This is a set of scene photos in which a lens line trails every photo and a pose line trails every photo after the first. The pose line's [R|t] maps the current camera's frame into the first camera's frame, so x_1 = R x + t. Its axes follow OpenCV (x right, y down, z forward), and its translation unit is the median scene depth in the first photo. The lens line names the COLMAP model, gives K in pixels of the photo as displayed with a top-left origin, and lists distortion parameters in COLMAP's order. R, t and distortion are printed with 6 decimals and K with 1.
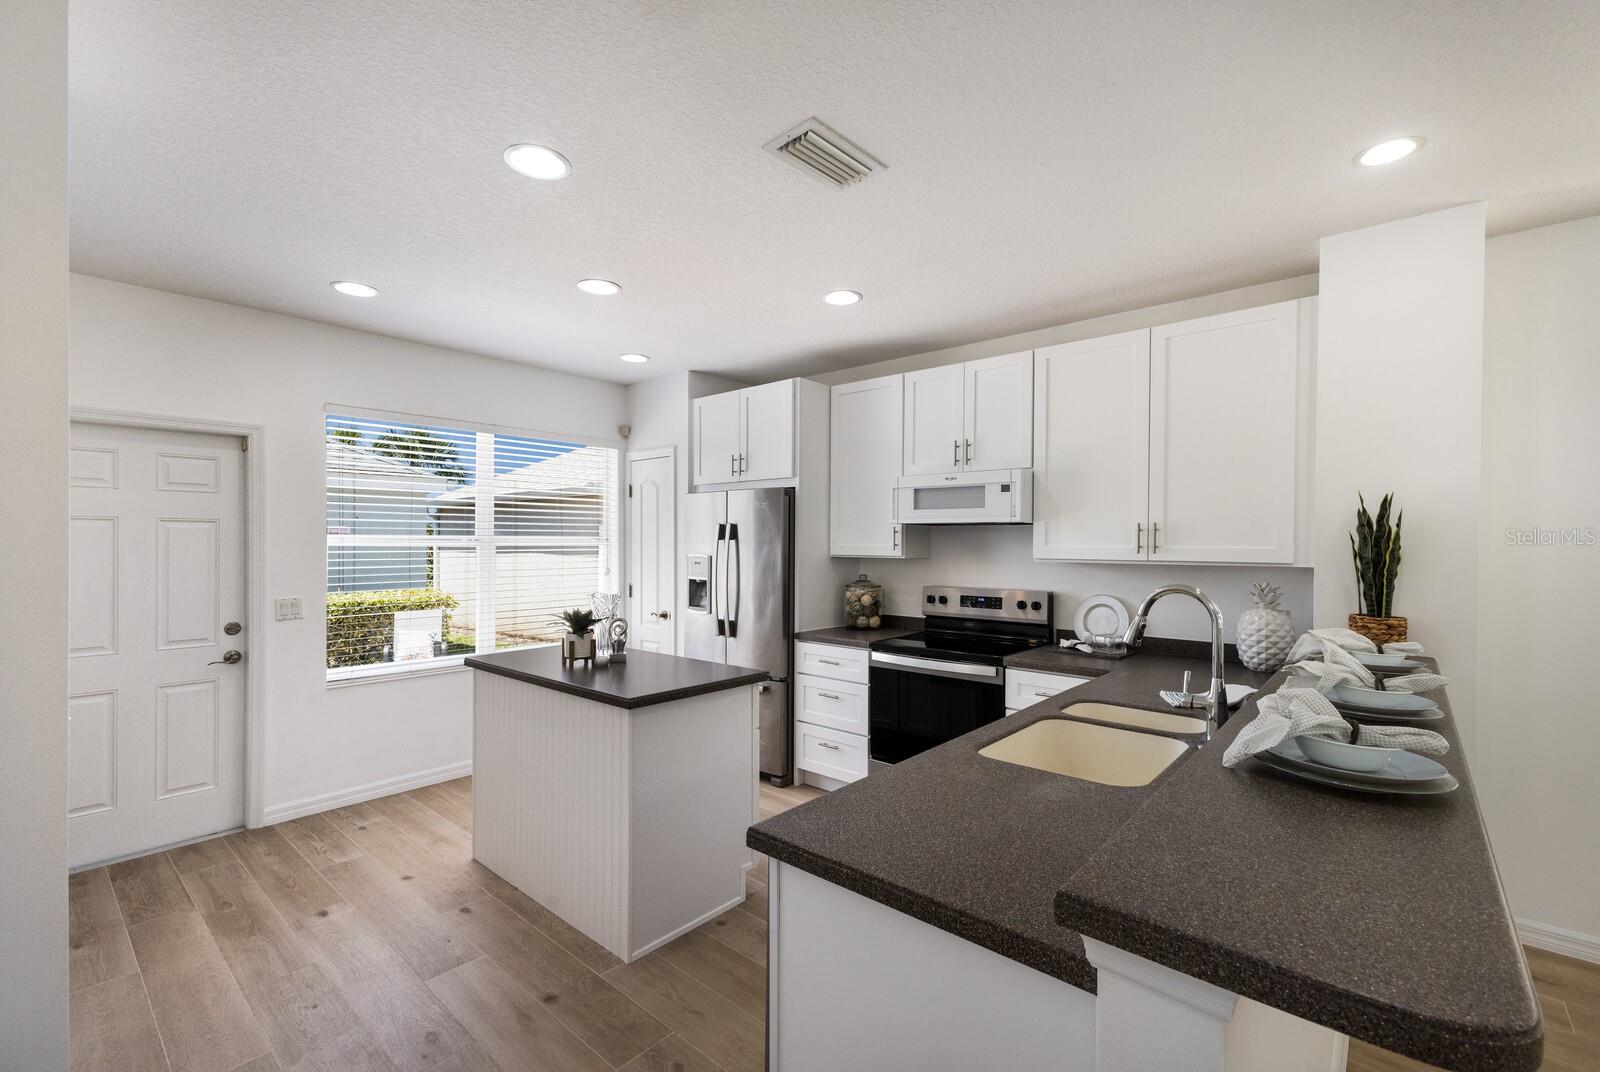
lens RADIAL K [[708.0, 0, 794.6], [0, 708.0, 546.4], [0, 0, 1]] dist [0.006051, -0.001171]
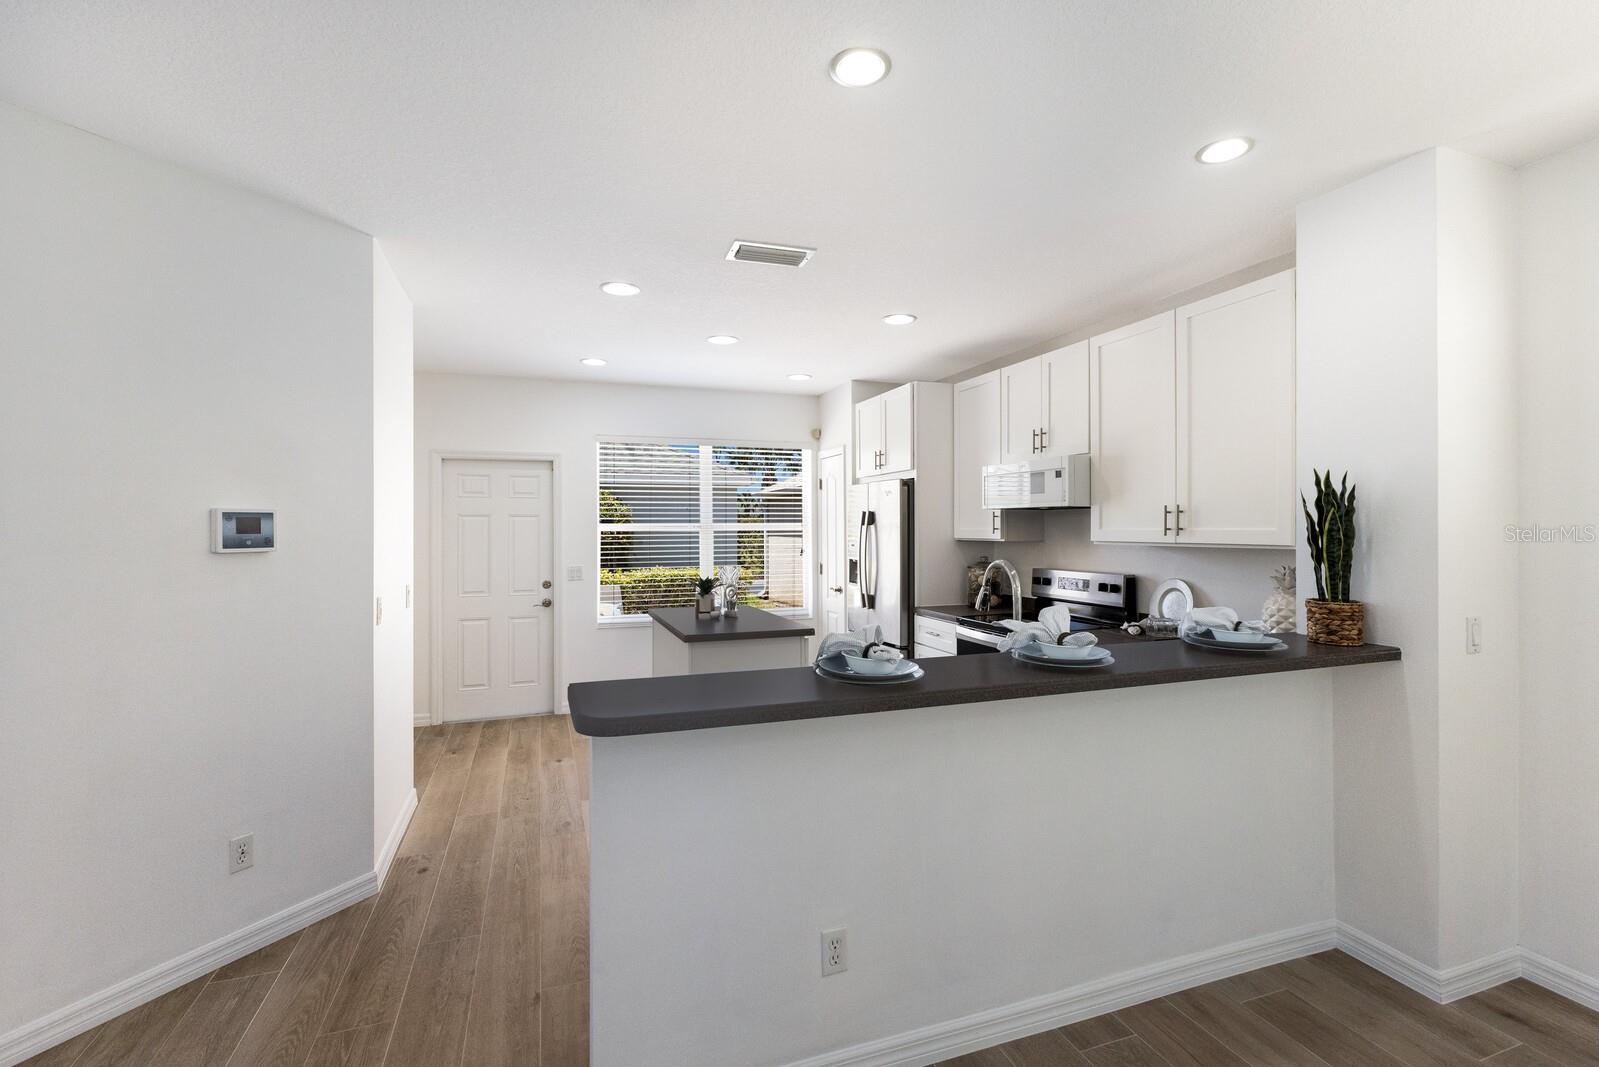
lens RADIAL K [[707.6, 0, 743.8], [0, 707.6, 529.8], [0, 0, 1]] dist [0.006051, -0.001171]
pose [[0.860706, -0.004848, -0.509080, 0.361382], [0.003239, 0.999987, -0.004046, 0.002757], [0.509092, 0.001834, 0.860710, -0.116409]]
